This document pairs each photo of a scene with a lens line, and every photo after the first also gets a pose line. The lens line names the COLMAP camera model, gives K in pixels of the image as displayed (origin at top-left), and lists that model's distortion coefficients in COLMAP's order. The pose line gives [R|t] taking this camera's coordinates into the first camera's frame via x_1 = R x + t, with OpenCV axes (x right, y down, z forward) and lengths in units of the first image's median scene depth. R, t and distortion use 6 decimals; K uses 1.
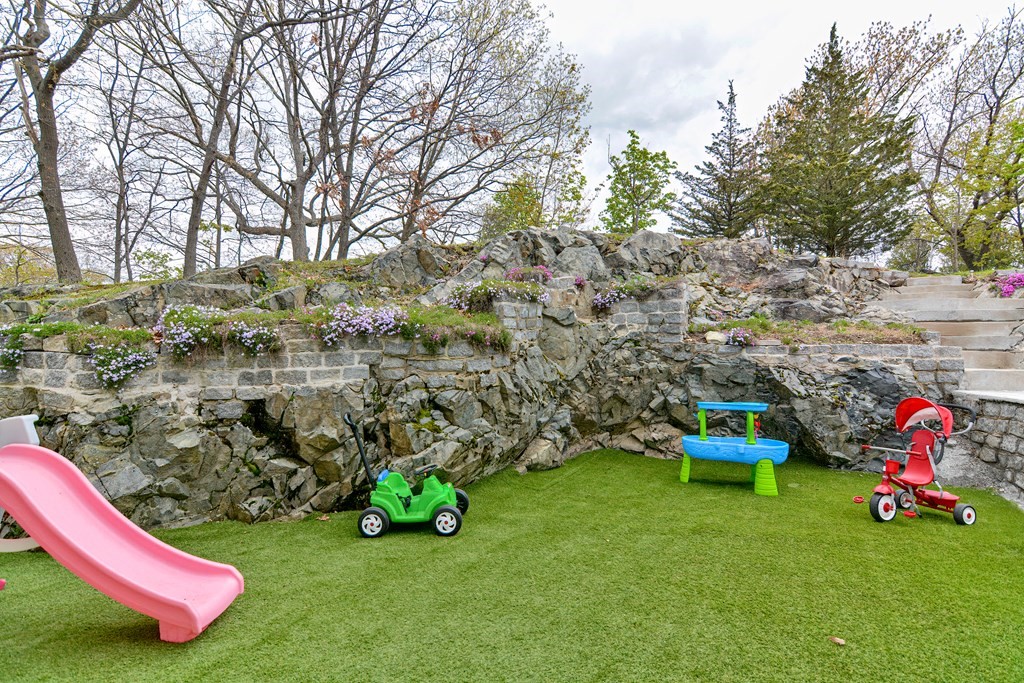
lens RADIAL K [[489.8, 0, 507.7], [0, 489.8, 346.3], [0, 0, 1]] dist [0.013402, -0.004391]
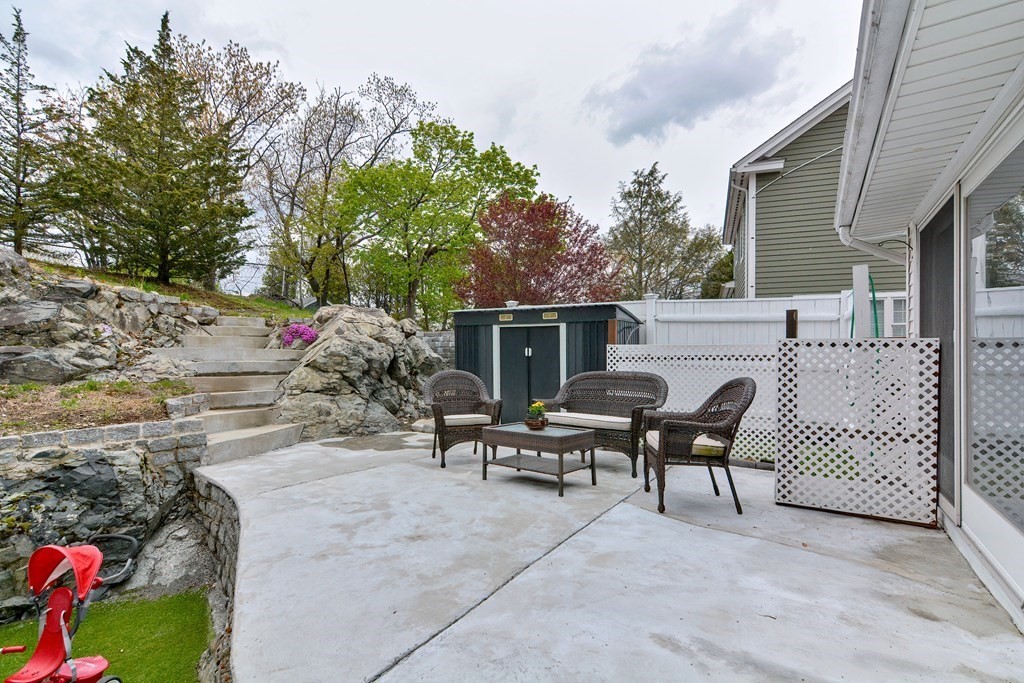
lens RADIAL K [[489.8, 0, 507.7], [0, 489.8, 346.3], [0, 0, 1]] dist [0.013402, -0.004391]
pose [[0.487865, -0.001966, 0.872917, 0.348237], [-0.008824, 0.999935, 0.007184, -0.127896], [-0.872875, -0.011207, 0.487816, 0.055128]]
